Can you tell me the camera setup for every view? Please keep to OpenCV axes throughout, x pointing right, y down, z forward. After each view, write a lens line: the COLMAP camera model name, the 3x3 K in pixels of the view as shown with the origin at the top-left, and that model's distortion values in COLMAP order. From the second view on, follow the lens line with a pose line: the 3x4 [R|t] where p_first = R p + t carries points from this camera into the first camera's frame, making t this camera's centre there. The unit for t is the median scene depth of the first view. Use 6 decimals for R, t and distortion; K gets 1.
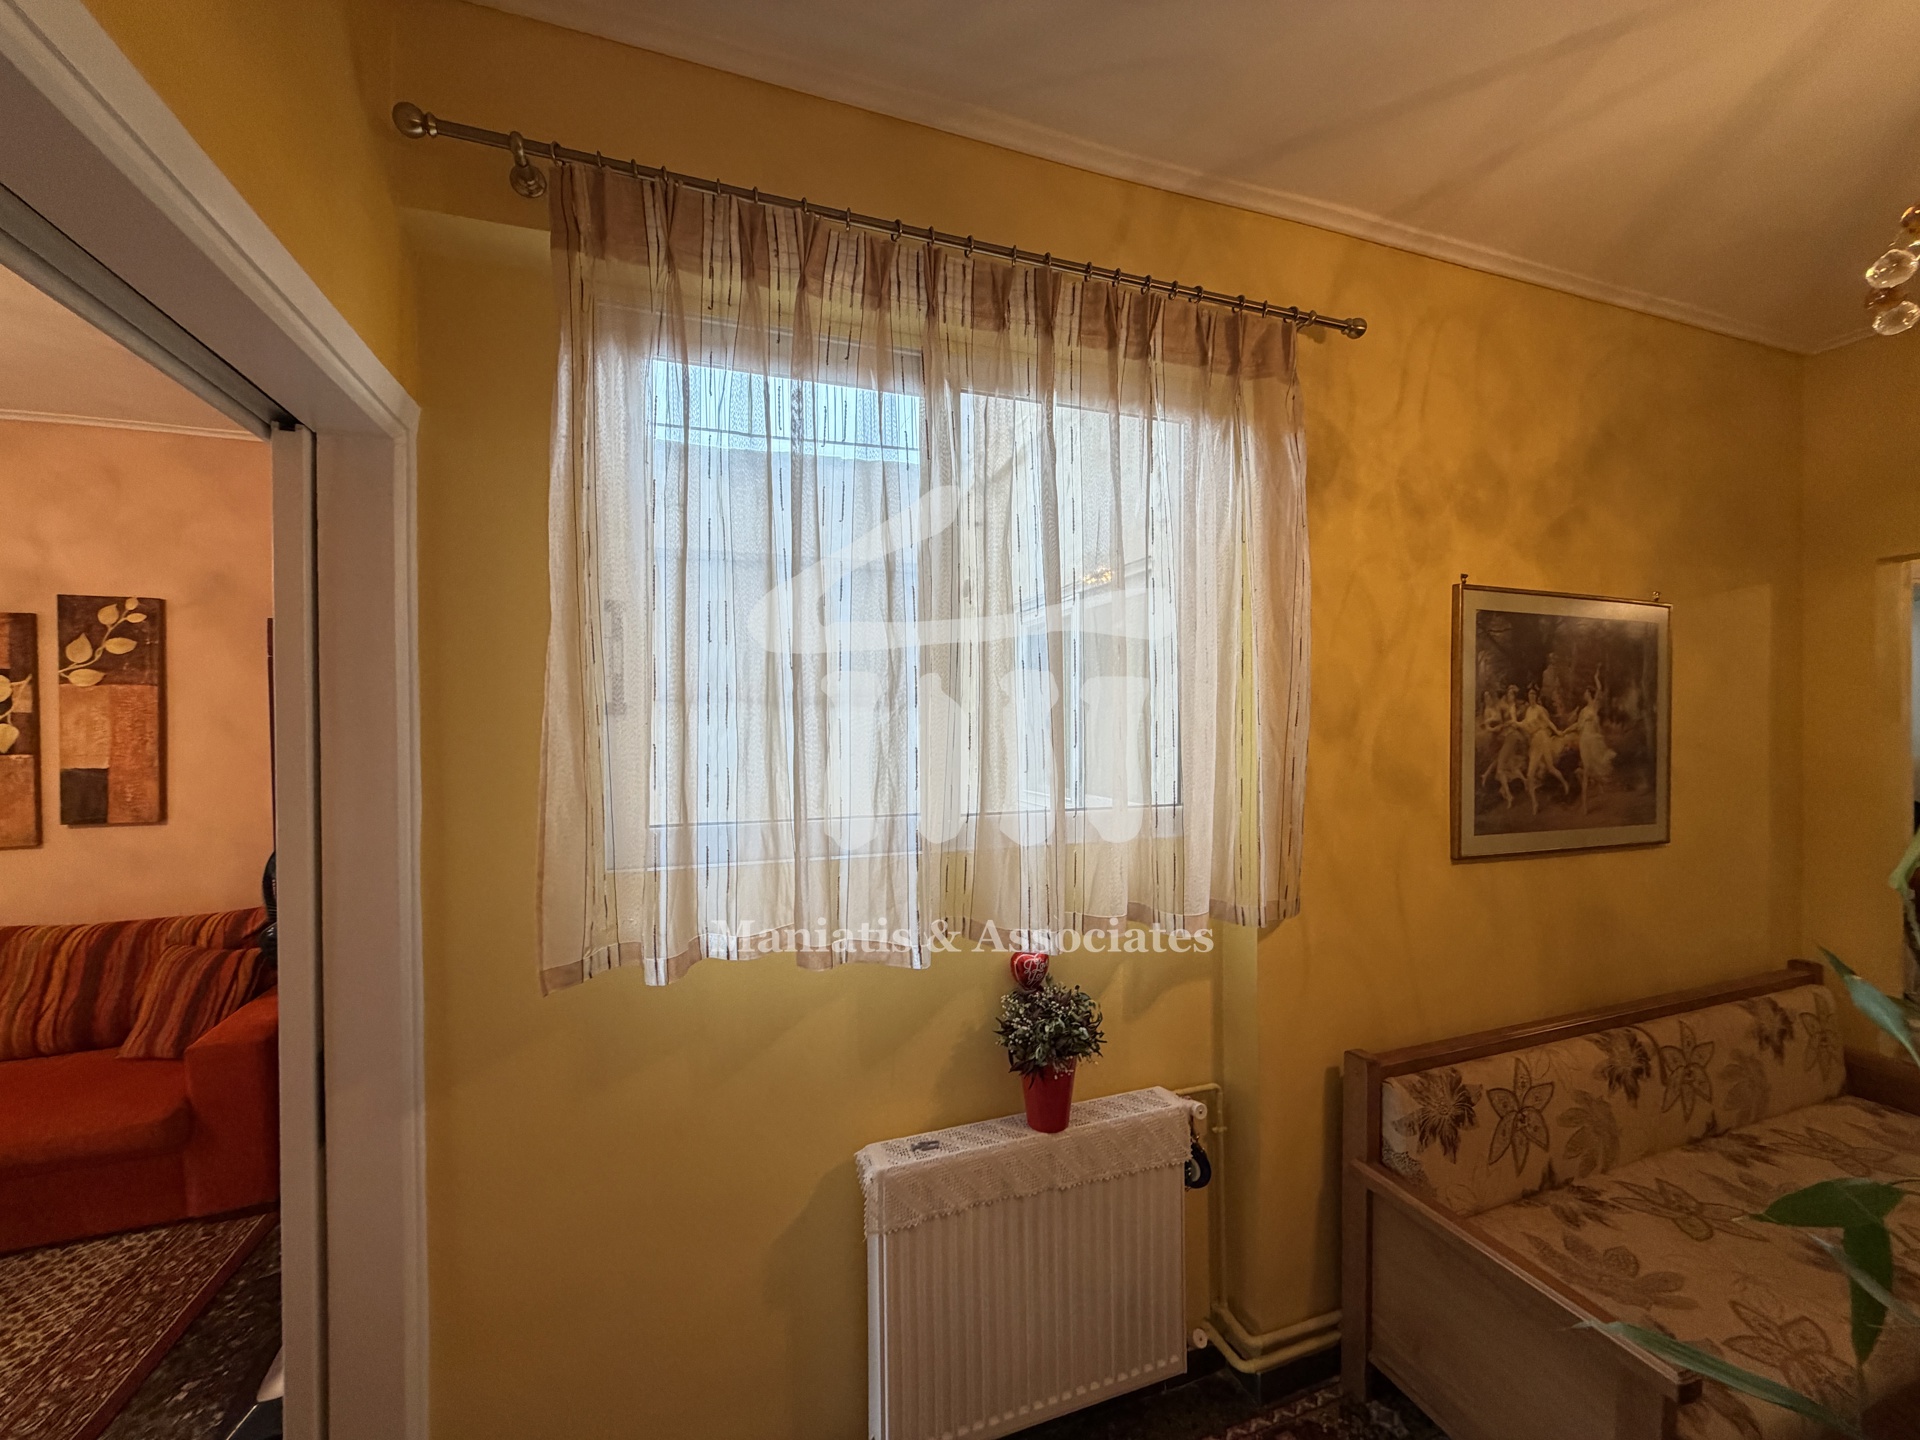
lens RADIAL K [[764.3, 0, 954.0], [0, 764.3, 719.1], [0, 0, 1]] dist [-0.001438, 0.000213]
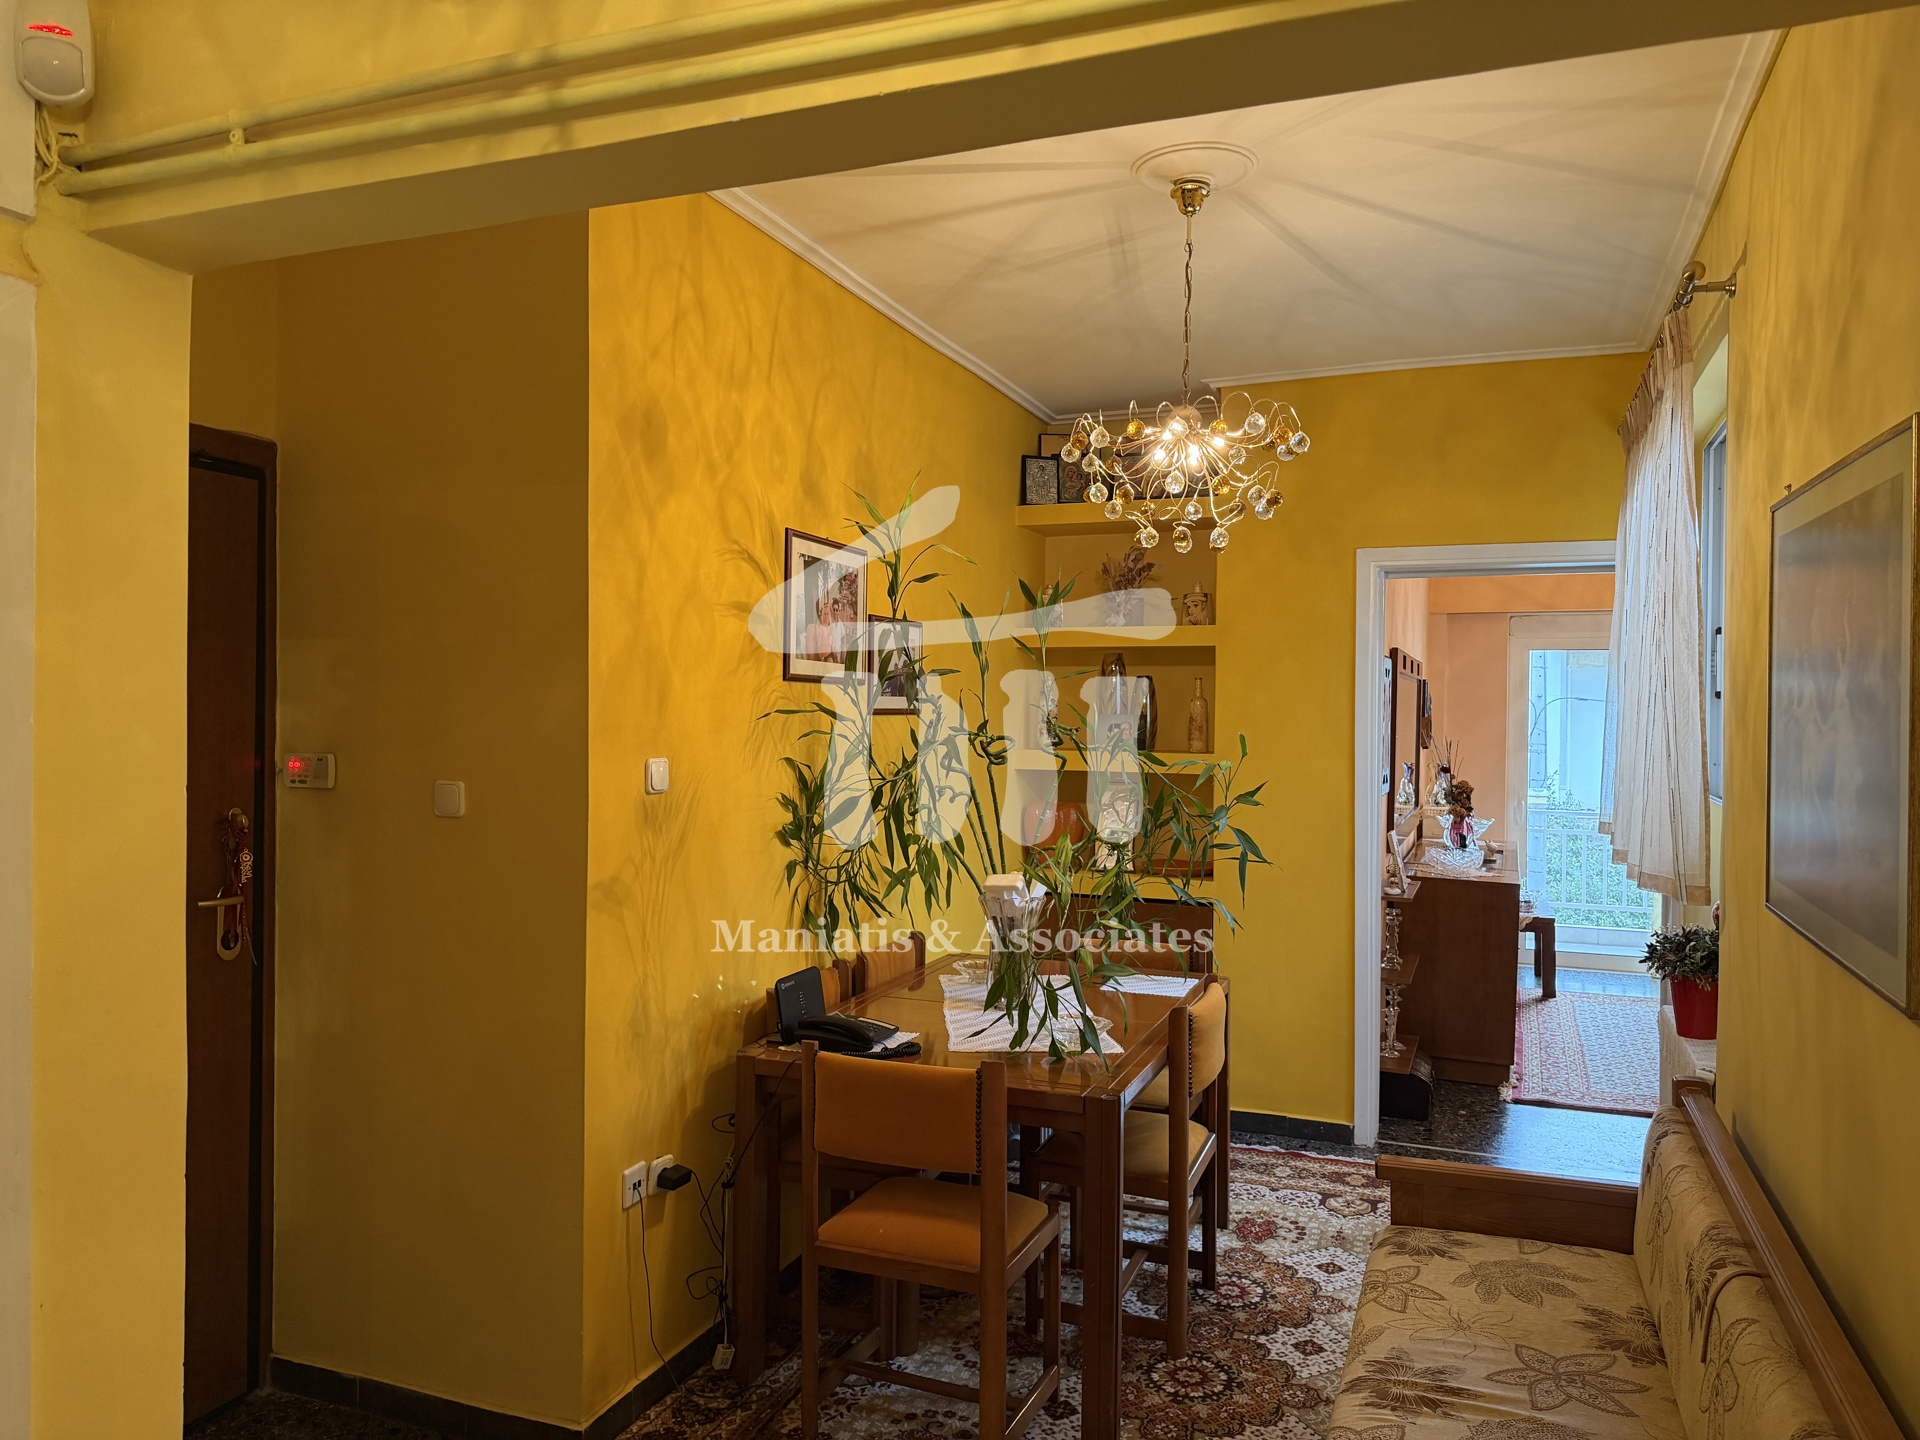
lens RADIAL K [[1346.9, 0, 965.1], [0, 1346.9, 722.6], [0, 0, 1]] dist [0.120012, -0.179144]
pose [[-0.654036, 0.009313, -0.756406, 1.935695], [-0.005848, 0.999832, 0.017366, -0.000071], [0.756441, 0.015782, -0.653872, 1.180314]]
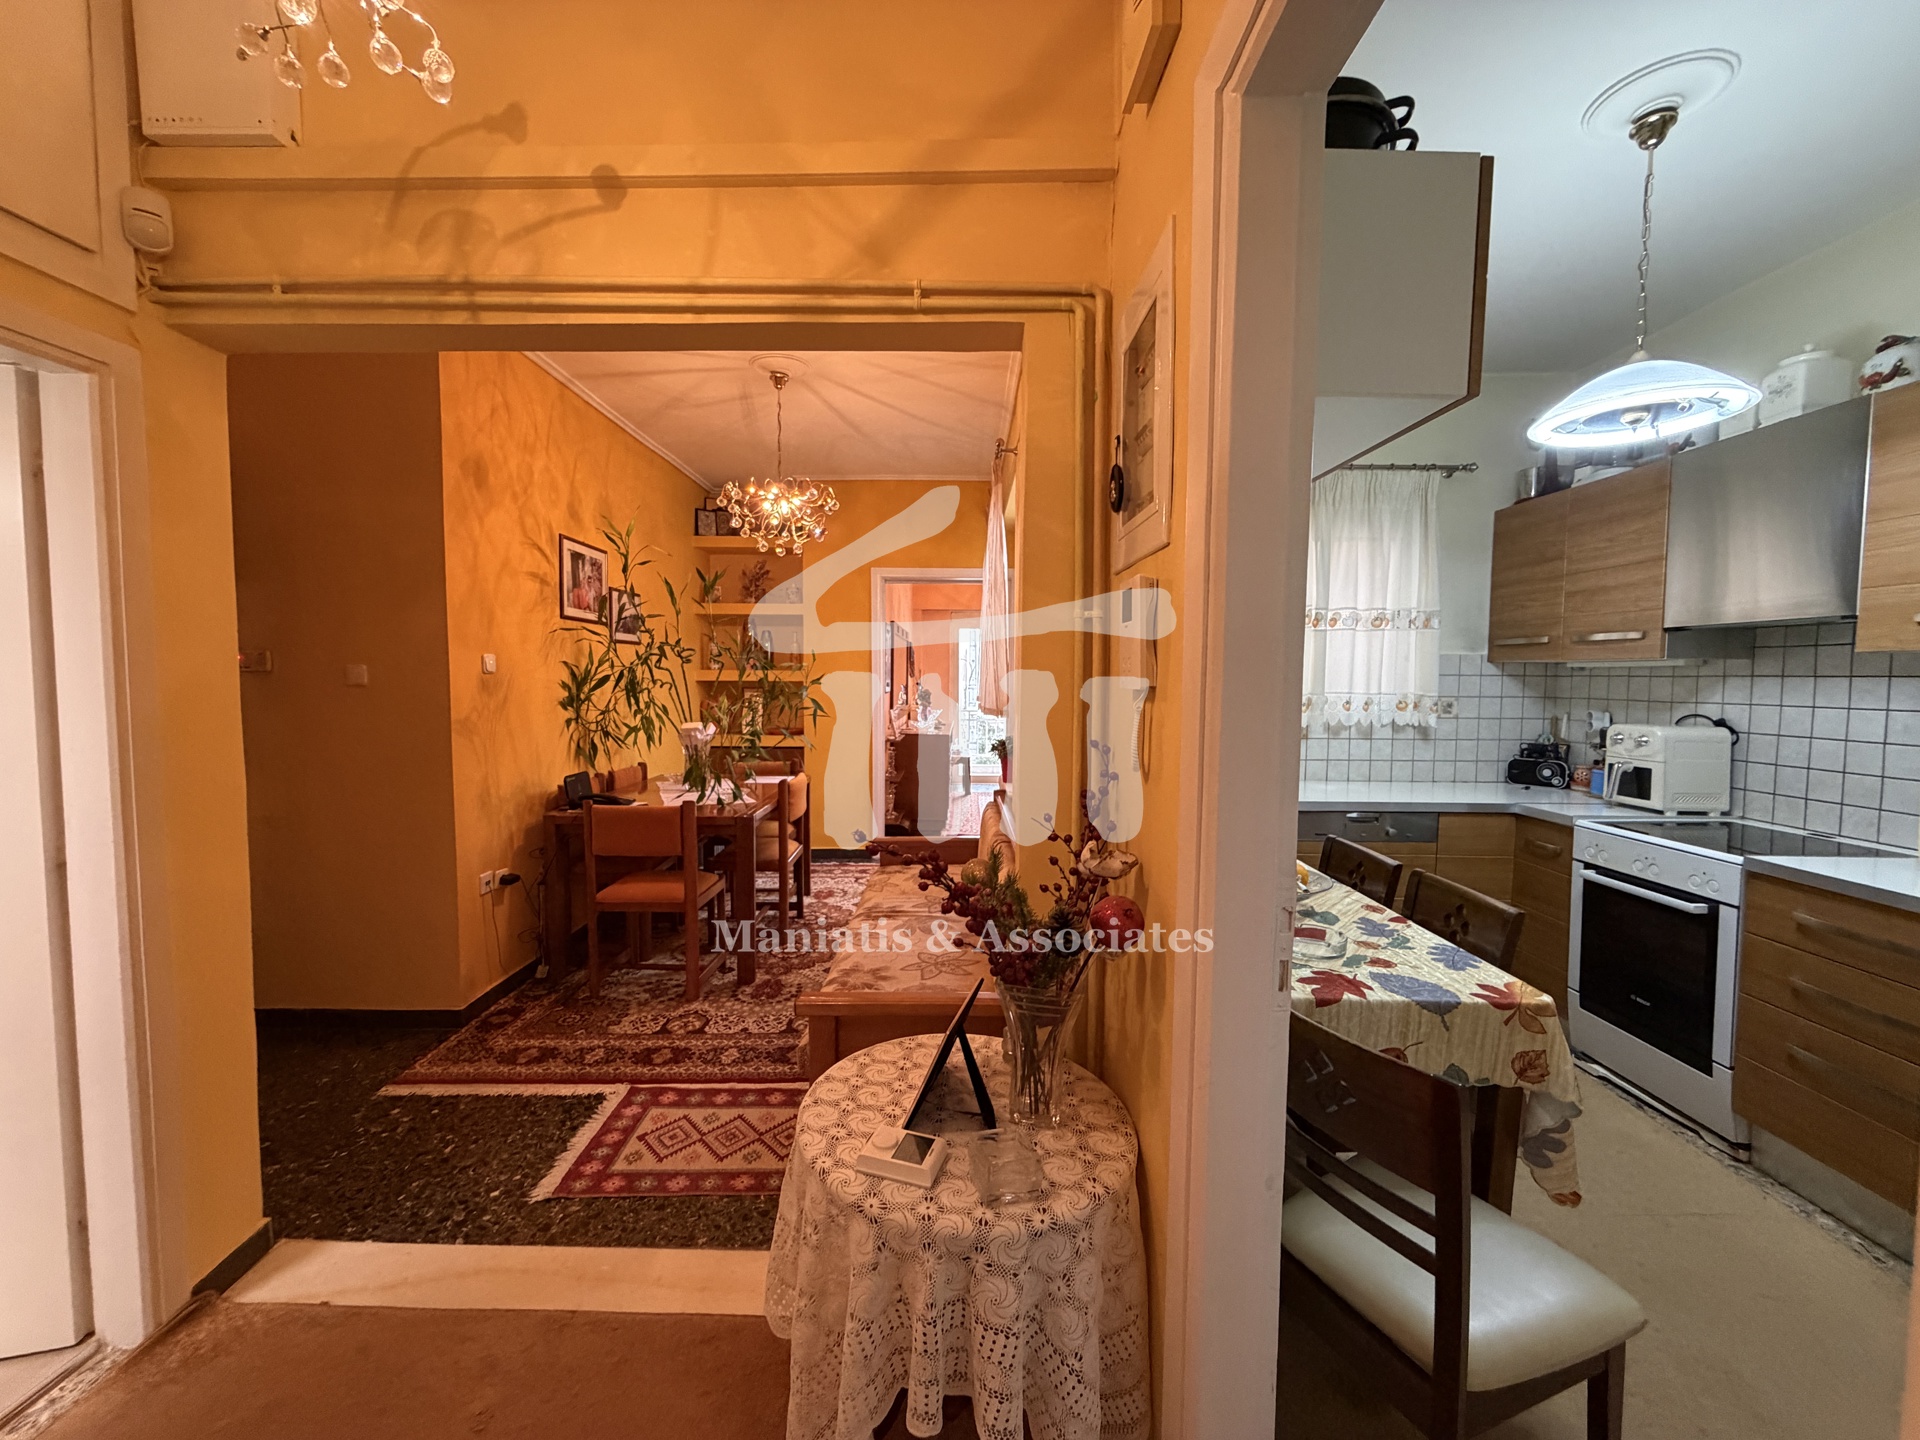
lens RADIAL K [[765.3, 0, 953.9], [0, 765.3, 719.3], [0, 0, 1]] dist [-0.000845, 0.000299]
pose [[-0.340973, 0.060046, -0.938154, 2.148902], [-0.003776, 0.997862, 0.065240, 0.090020], [0.940066, 0.025787, -0.340017, 1.342906]]
